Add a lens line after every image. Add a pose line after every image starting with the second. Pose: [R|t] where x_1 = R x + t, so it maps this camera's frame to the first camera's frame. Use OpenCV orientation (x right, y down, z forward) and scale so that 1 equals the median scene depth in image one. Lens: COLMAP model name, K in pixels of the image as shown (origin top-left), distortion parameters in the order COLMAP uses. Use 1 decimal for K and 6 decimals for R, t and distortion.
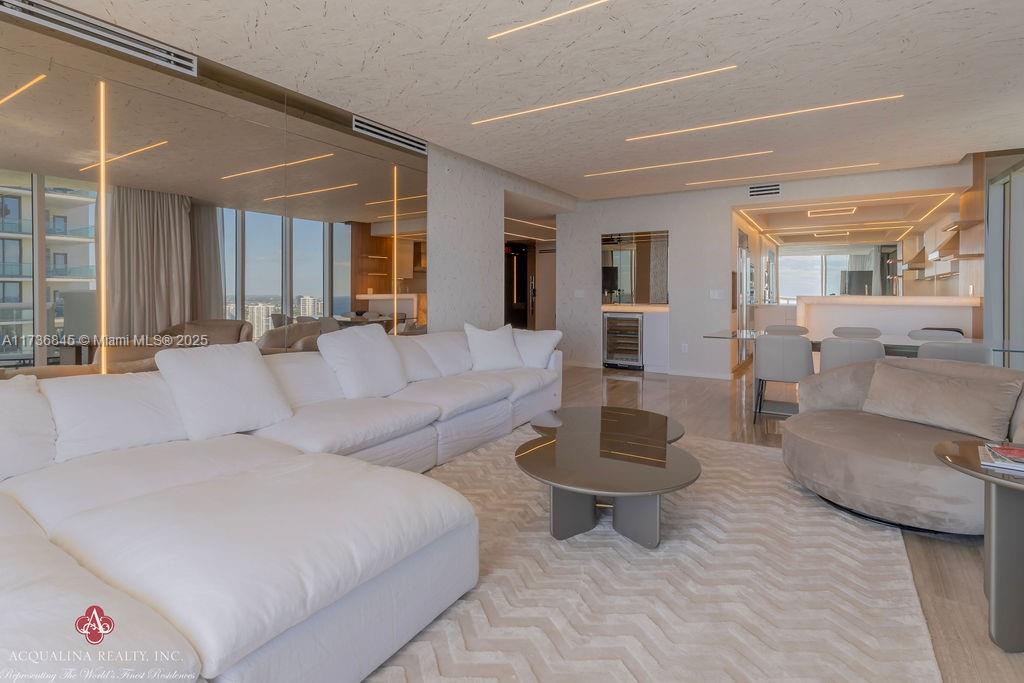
lens RADIAL K [[465.0, 0, 513.2], [0, 465.0, 296.1], [0, 0, 1]] dist [0.000442, -0.000716]
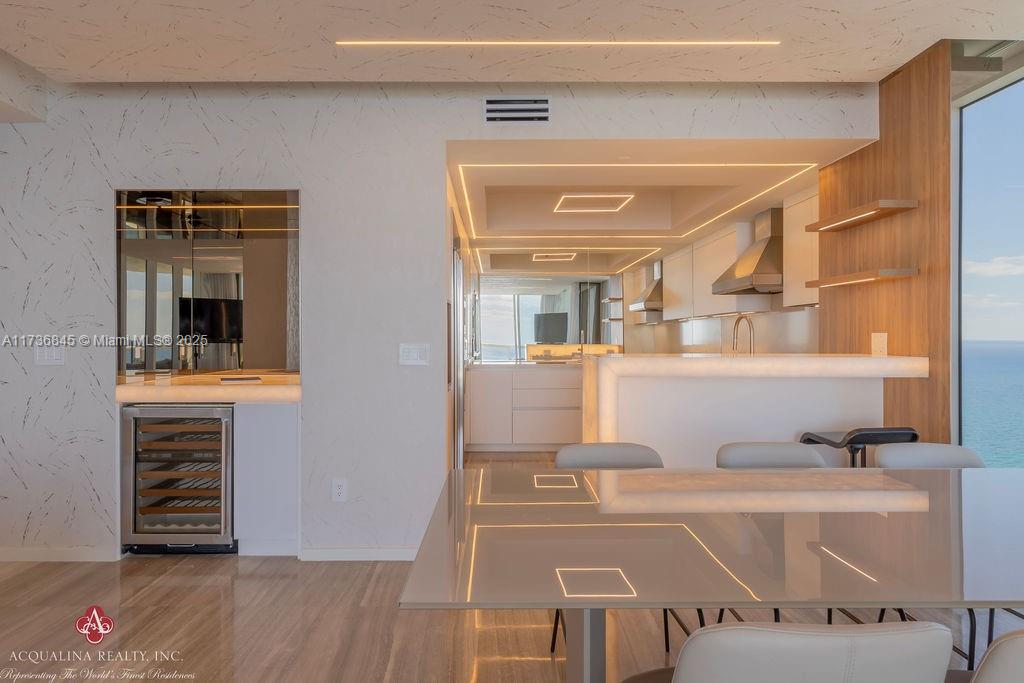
lens RADIAL K [[573.4, 0, 512.0], [0, 573.4, 341.5], [0, 0, 1]] dist [-0.000303, 0.000048]
pose [[0.811975, -0.007682, 0.583641, 0.340758], [0.009539, 0.999954, -0.000108, -0.020636], [-0.583614, 0.005655, 0.812012, 0.868132]]
